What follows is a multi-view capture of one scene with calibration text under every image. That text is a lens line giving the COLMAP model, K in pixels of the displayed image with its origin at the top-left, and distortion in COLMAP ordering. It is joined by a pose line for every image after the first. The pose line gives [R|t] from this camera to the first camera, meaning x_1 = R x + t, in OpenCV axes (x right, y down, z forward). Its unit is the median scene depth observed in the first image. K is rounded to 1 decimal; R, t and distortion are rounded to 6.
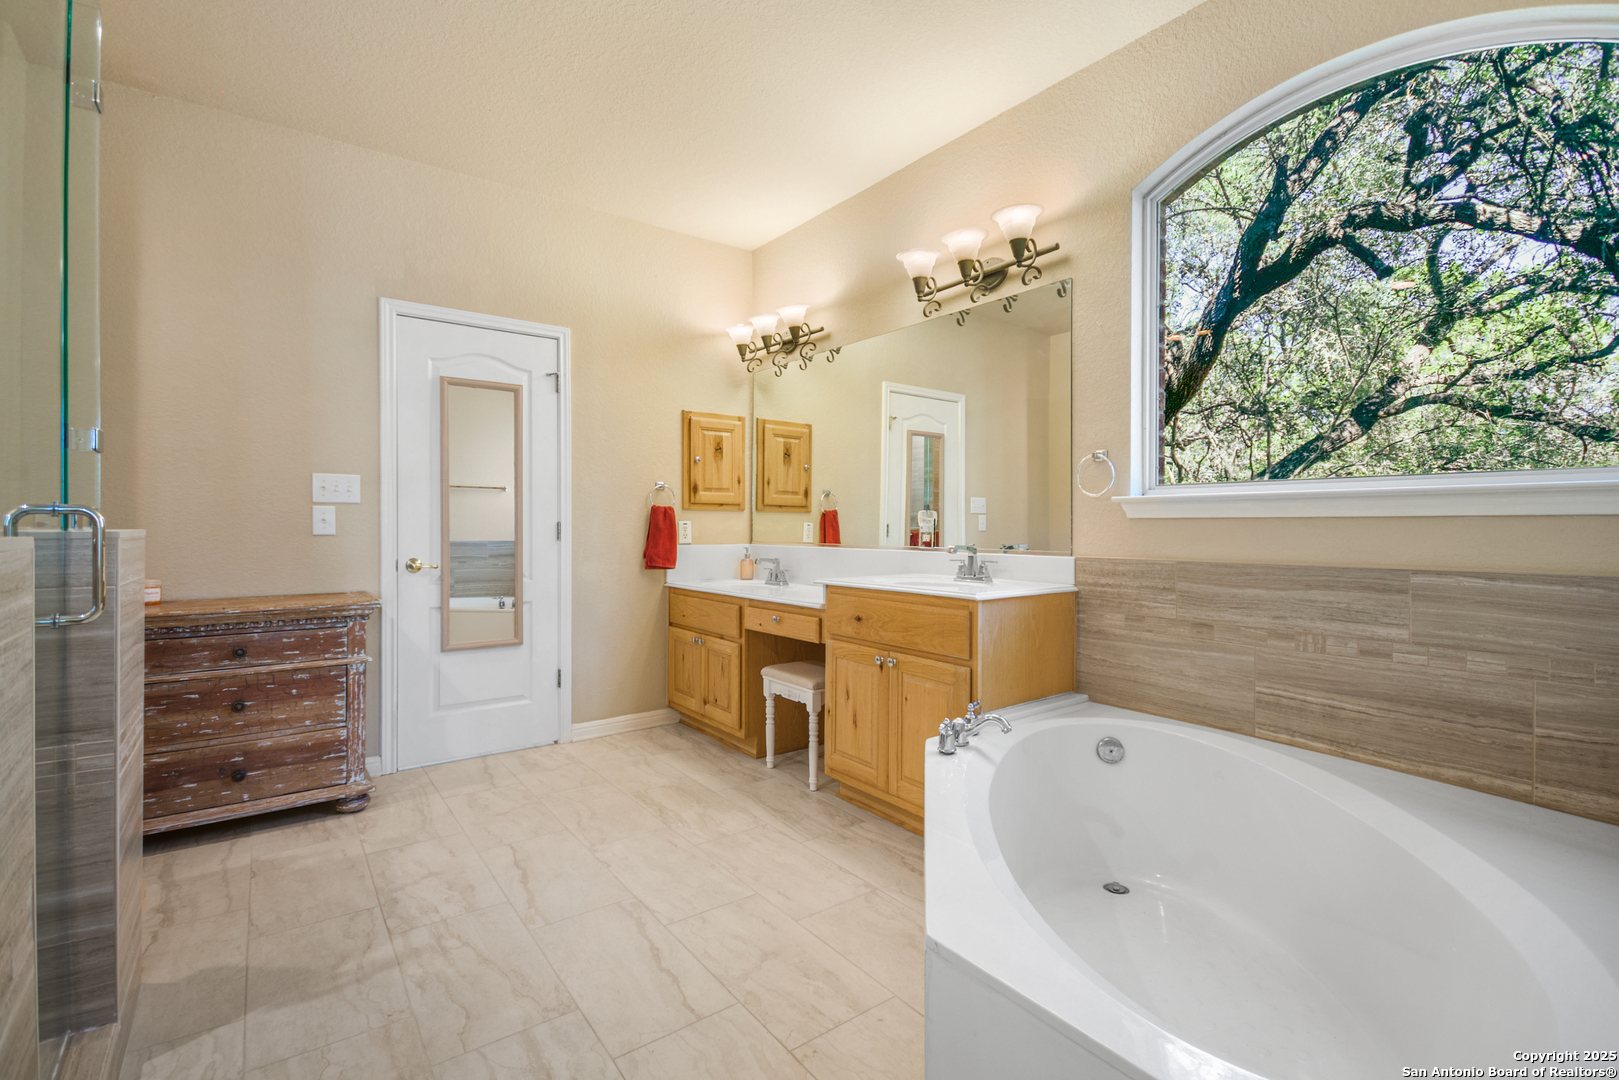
lens RADIAL K [[728.9, 0, 805.2], [0, 728.9, 525.9], [0, 0, 1]] dist [0.000034, -0.001184]
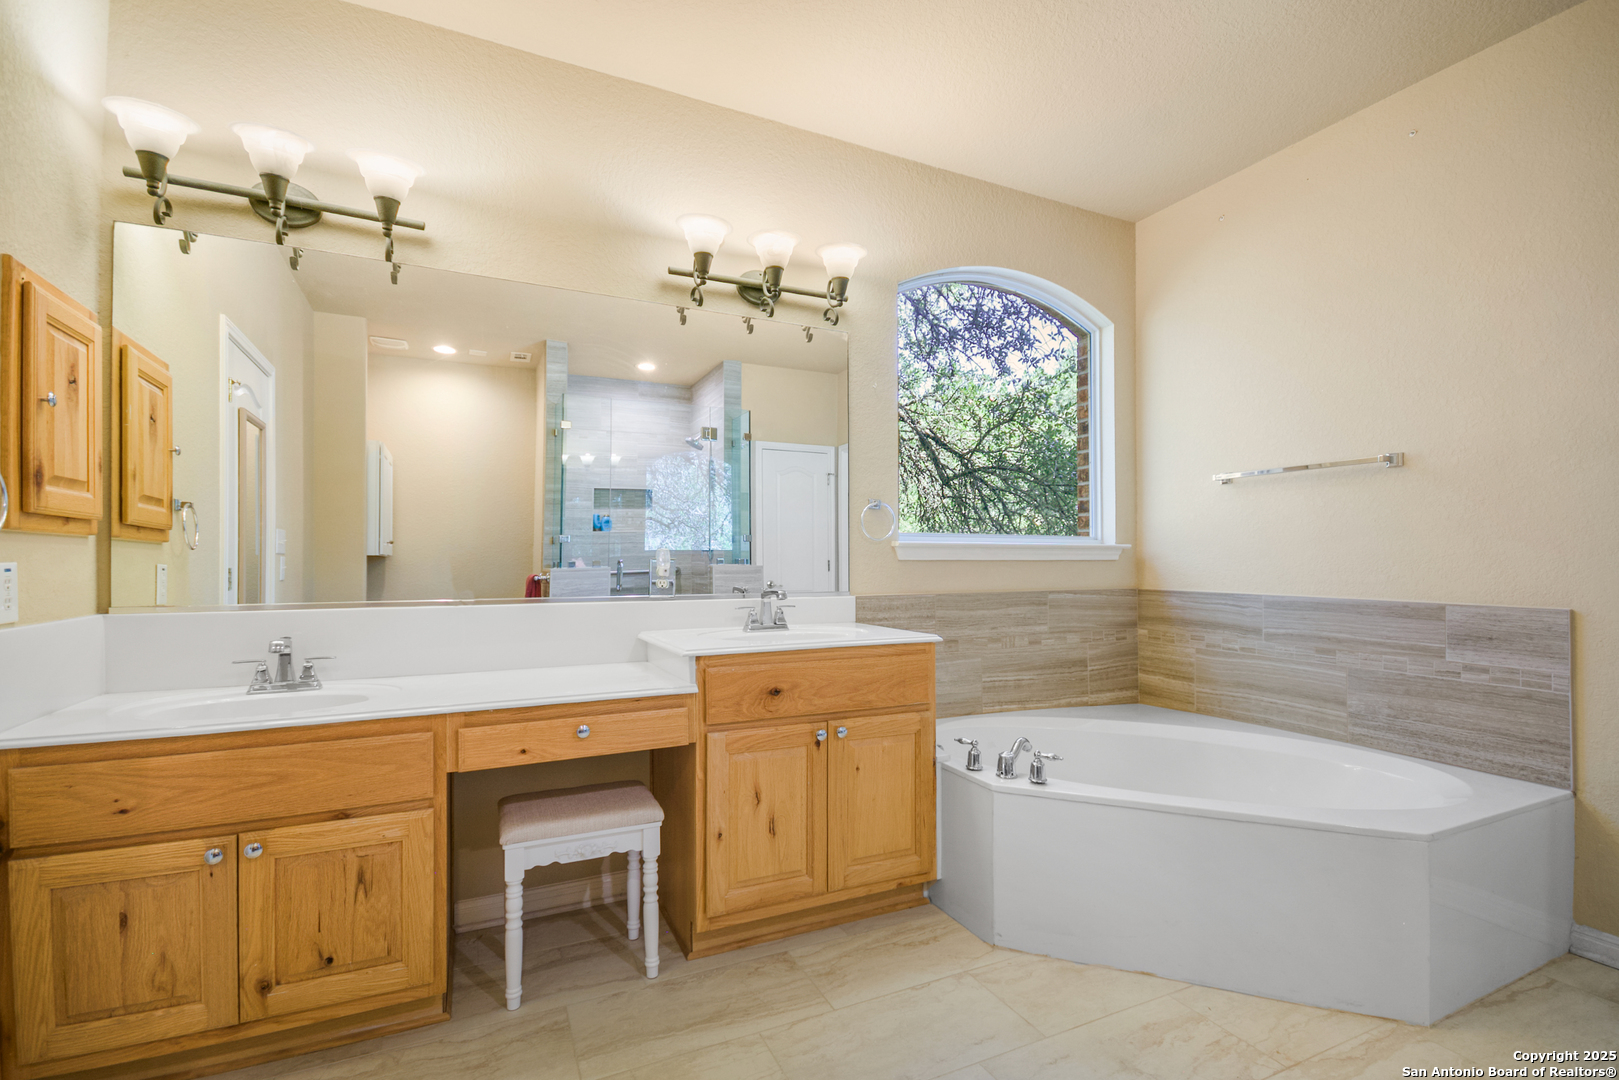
lens RADIAL K [[728.9, 0, 799.6], [0, 728.9, 564.9], [0, 0, 1]] dist [0.000034, -0.001184]
pose [[0.205644, -0.006992, 0.978602, -0.717621], [0.002461, 0.999975, 0.006628, -0.010793], [-0.978624, 0.001045, 0.205656, 0.886547]]
